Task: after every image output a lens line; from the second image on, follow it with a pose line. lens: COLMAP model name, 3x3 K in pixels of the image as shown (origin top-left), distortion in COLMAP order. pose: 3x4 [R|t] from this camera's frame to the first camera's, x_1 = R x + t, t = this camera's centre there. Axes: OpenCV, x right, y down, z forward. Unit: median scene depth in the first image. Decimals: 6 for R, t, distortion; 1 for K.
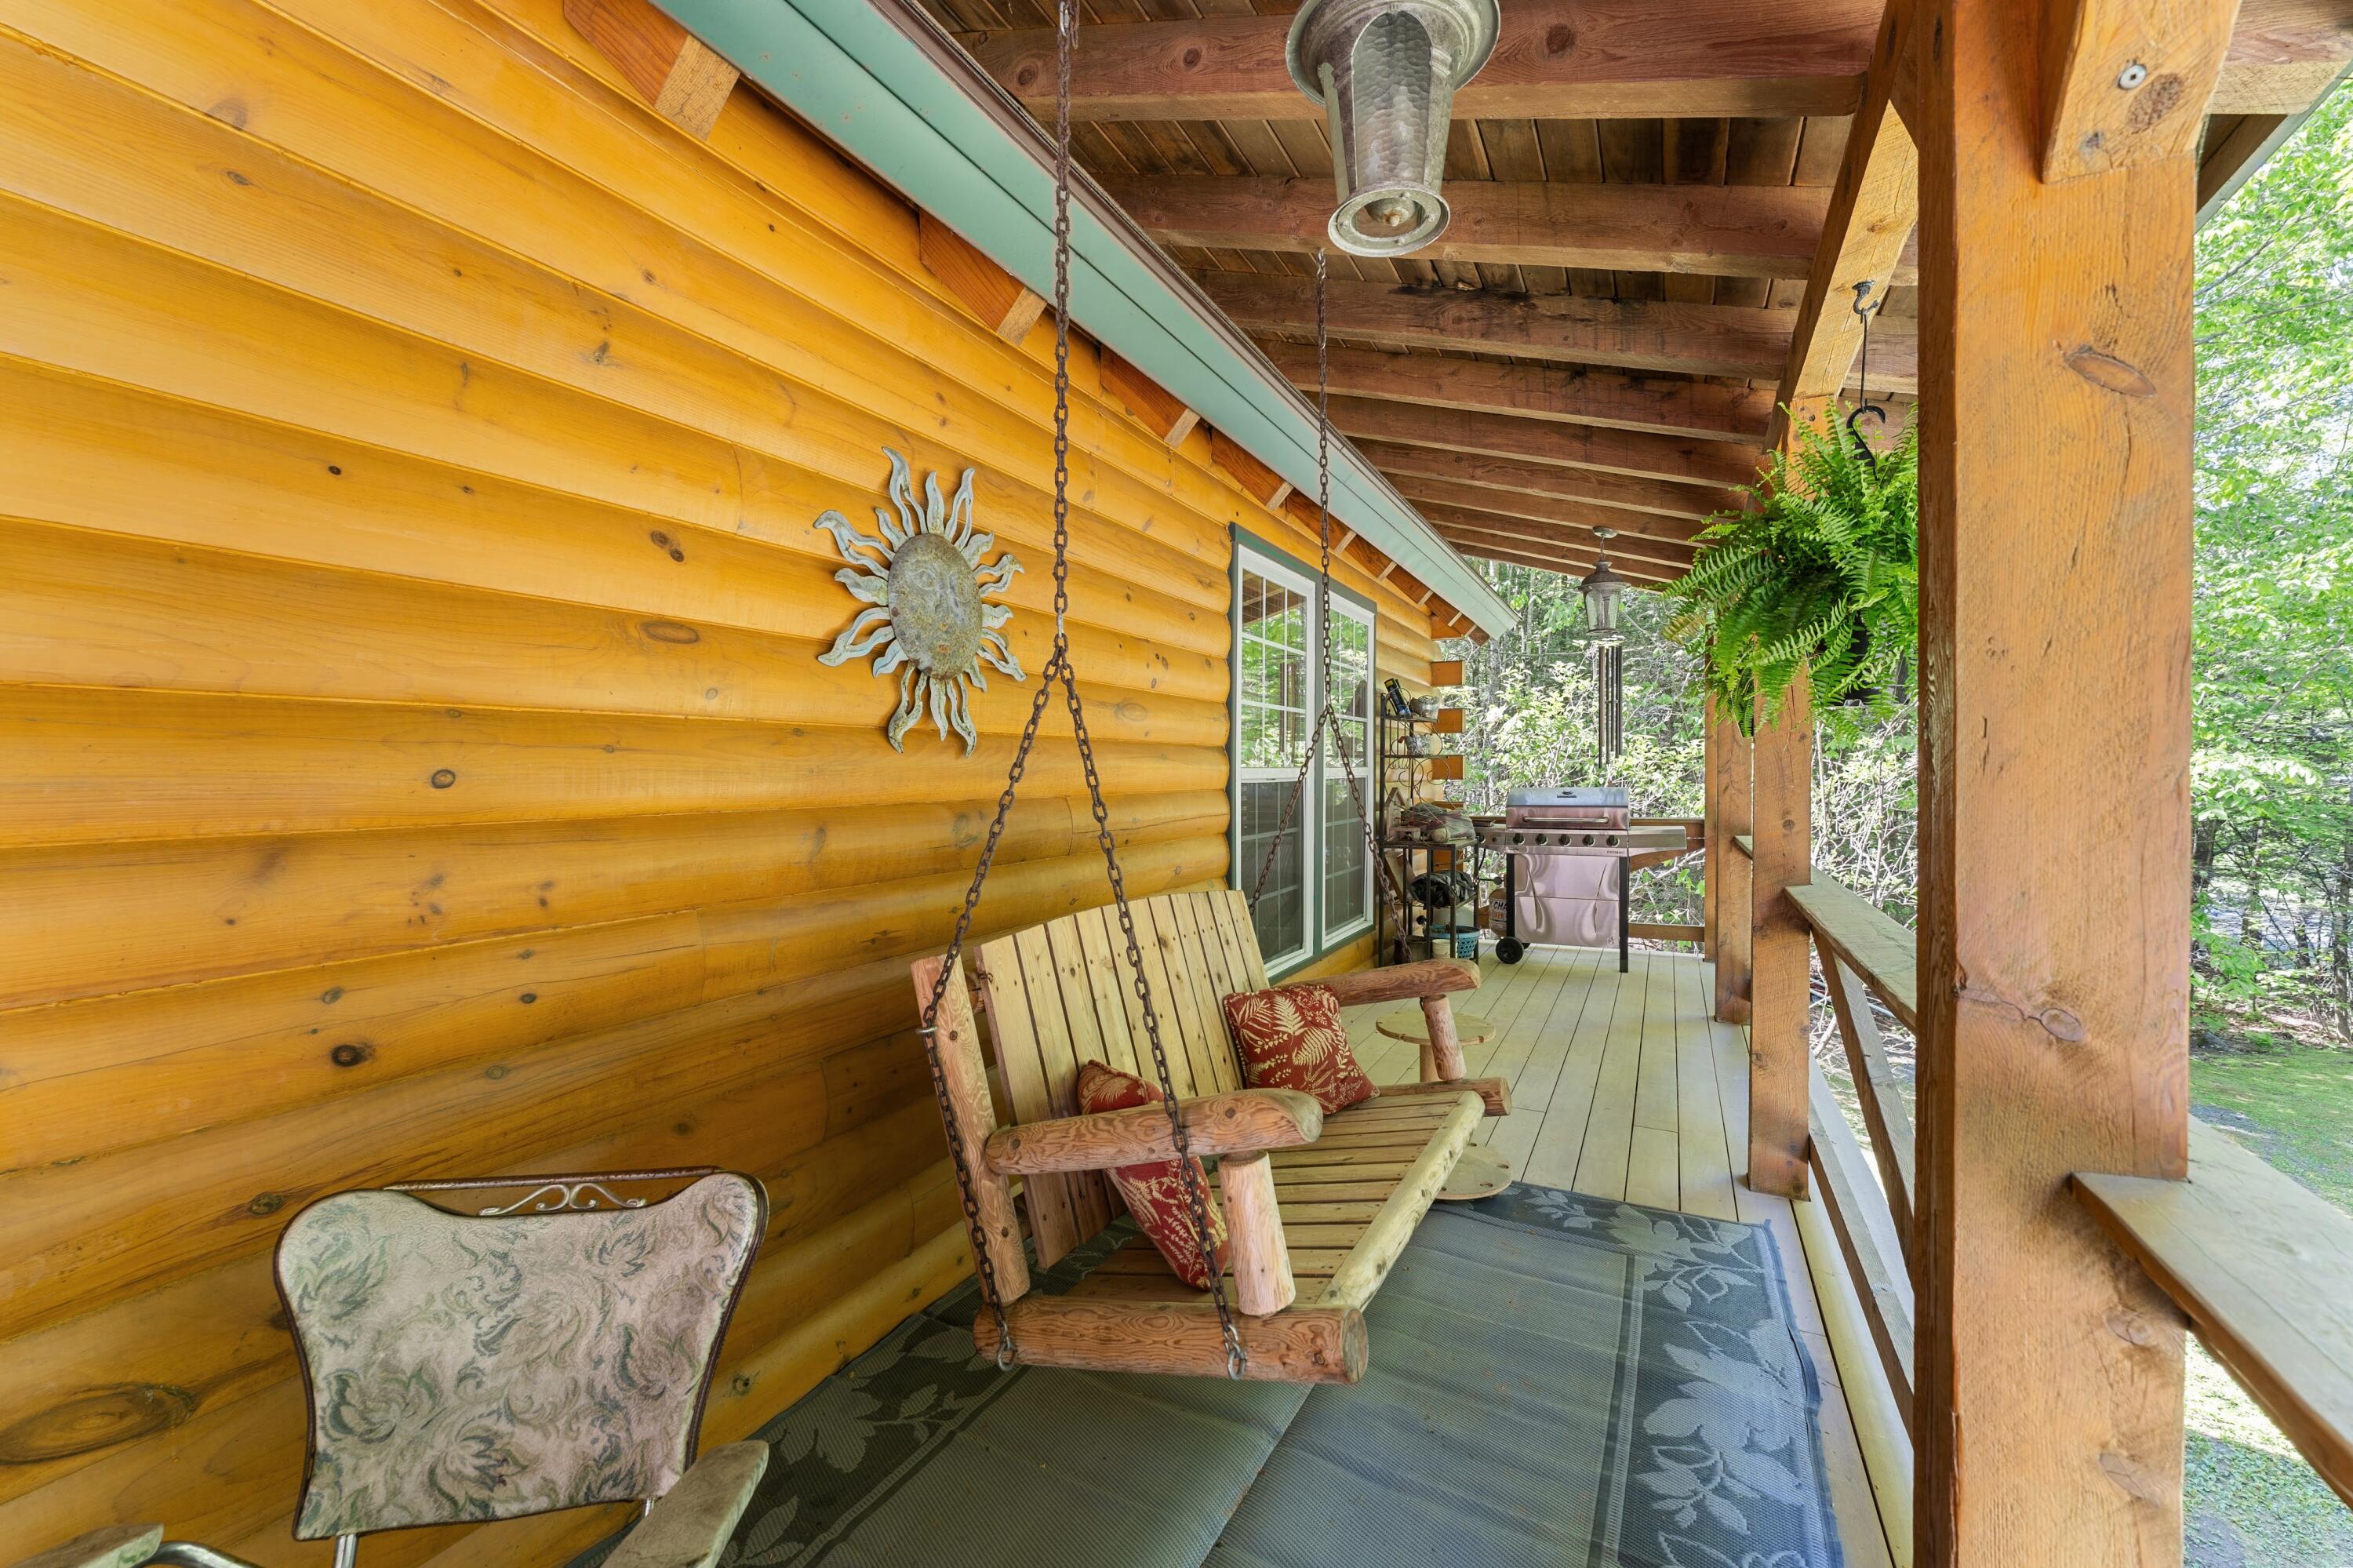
lens RADIAL K [[965.0, 0, 1191.2], [0, 965.0, 777.7], [0, 0, 1]] dist [-0.001164, 0.000122]
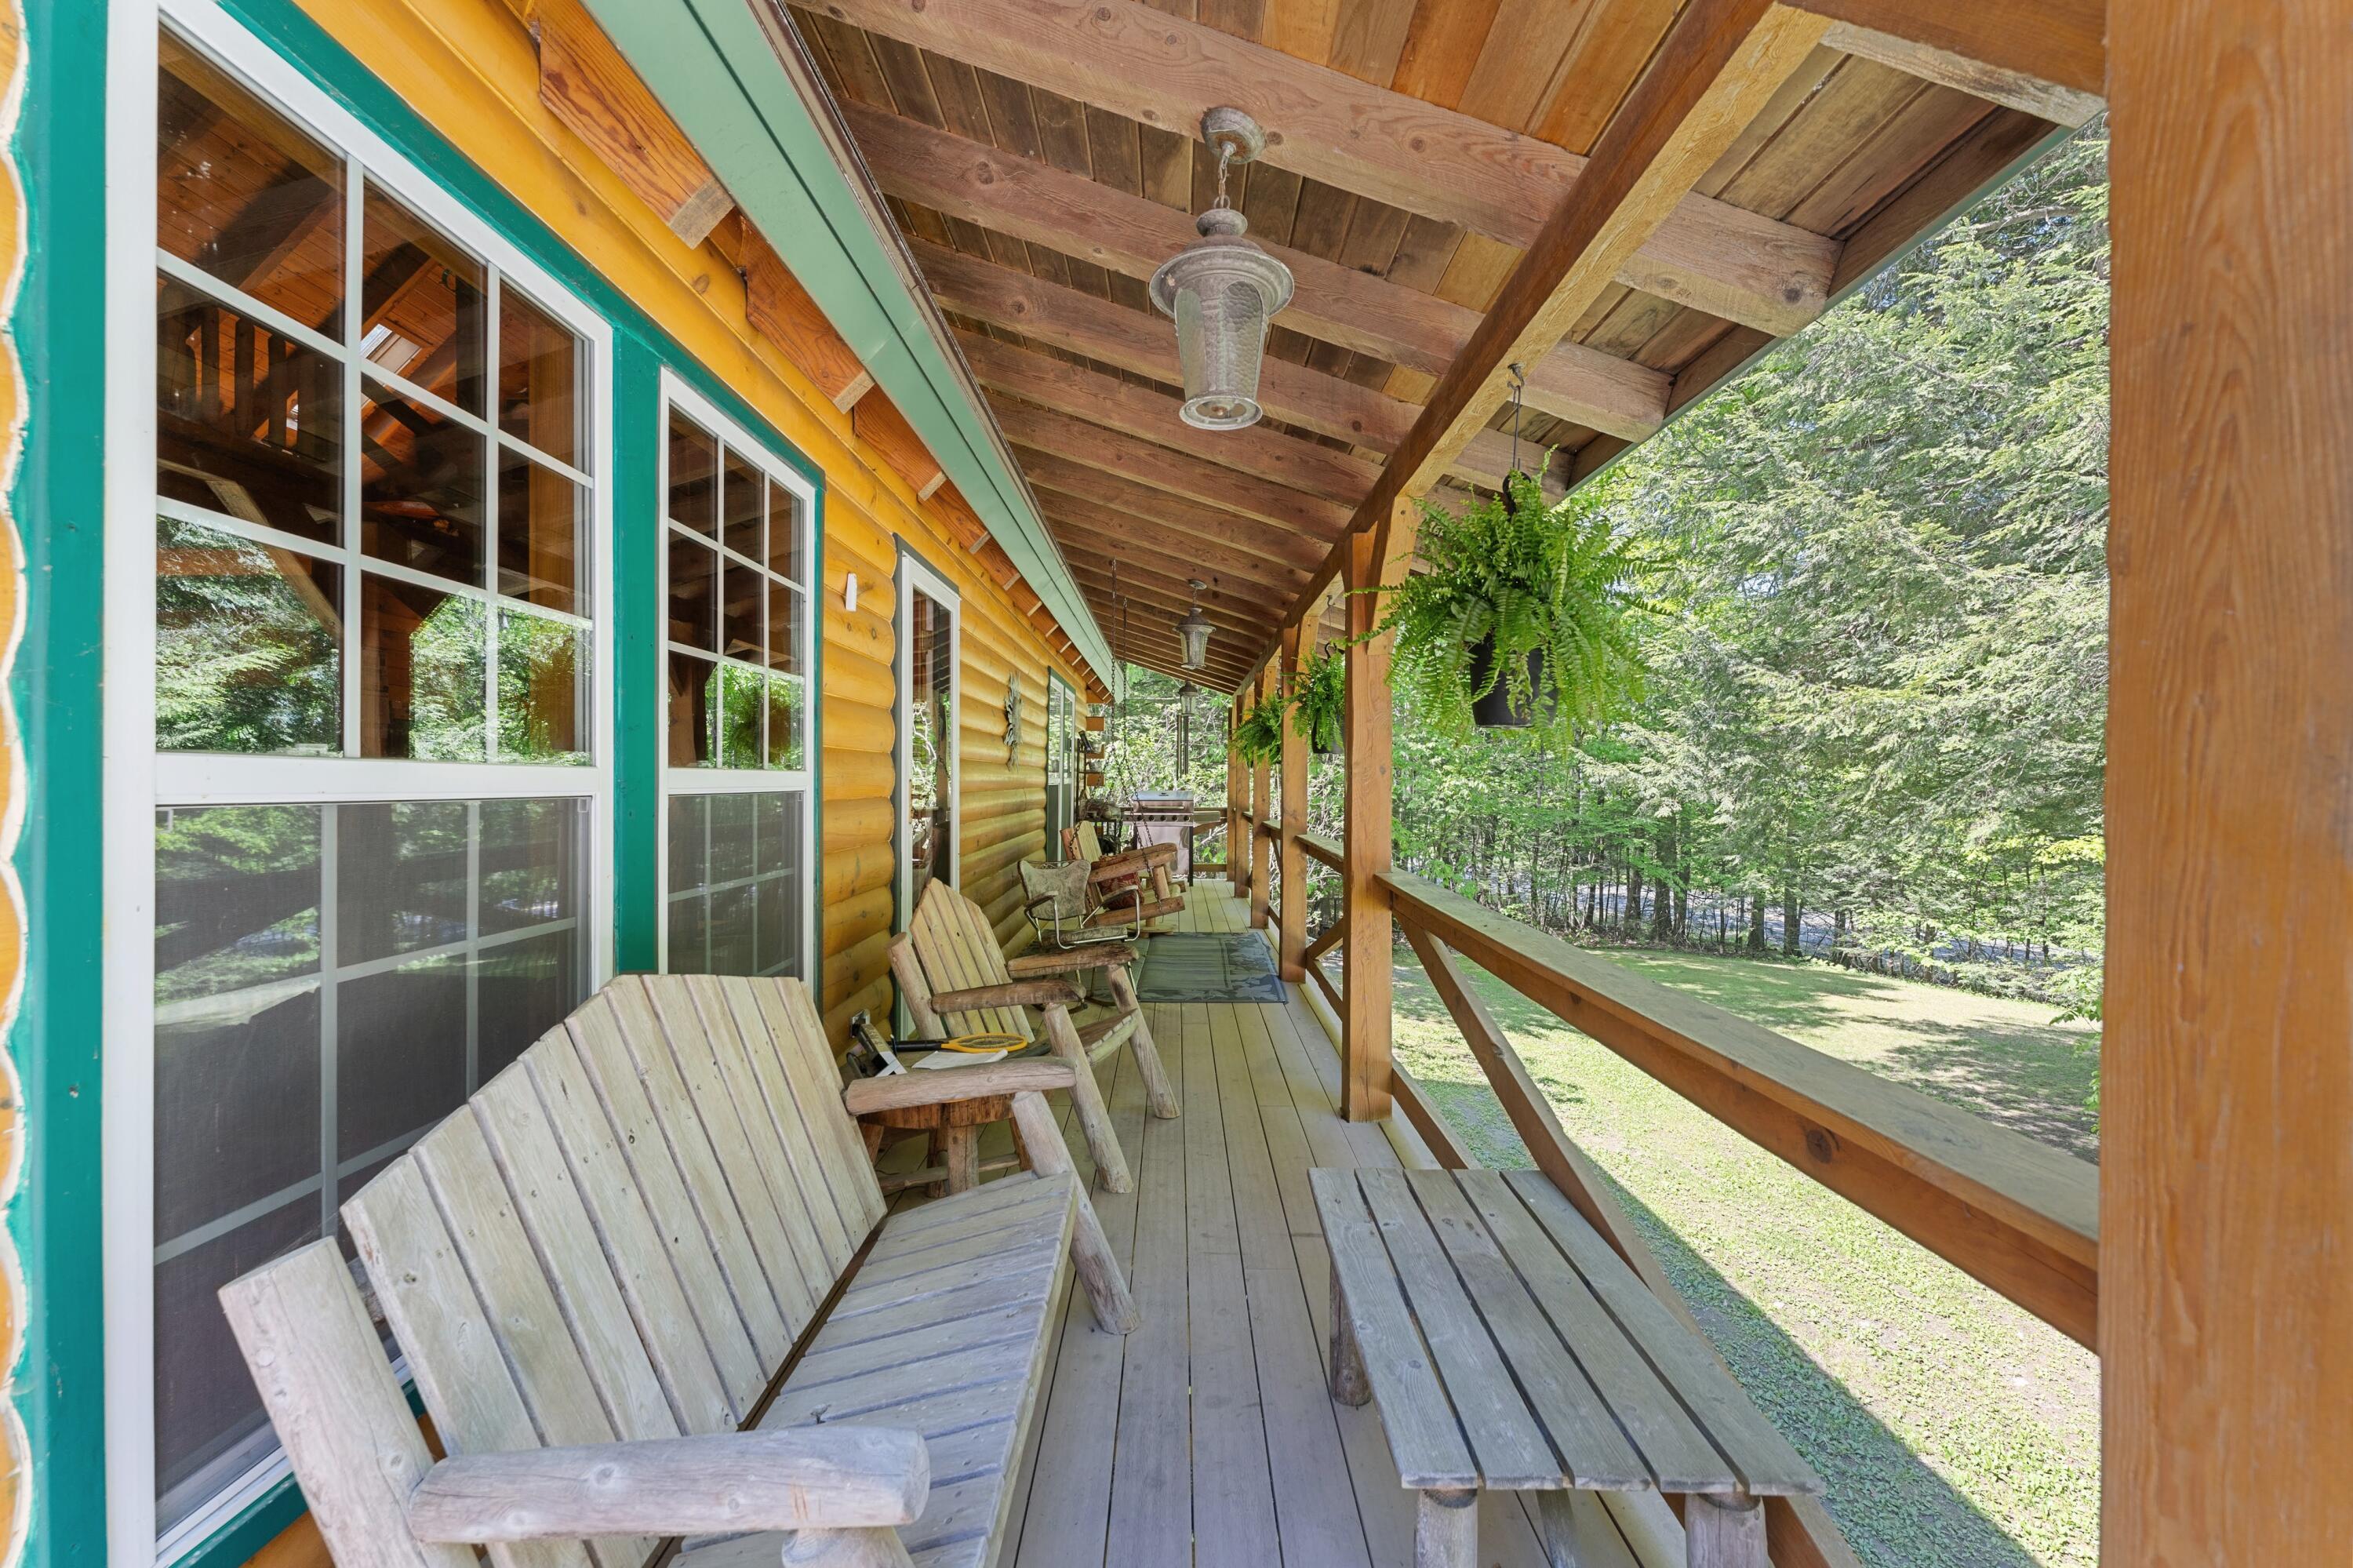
lens RADIAL K [[965.0, 0, 1173.6], [0, 965.0, 786.5], [0, 0, 1]] dist [-0.001164, 0.000122]
pose [[0.897466, 0.007190, 0.441026, -0.447360], [-0.006078, 0.999974, -0.003933, 0.009456], [-0.441043, 0.000849, 0.897486, -0.734193]]
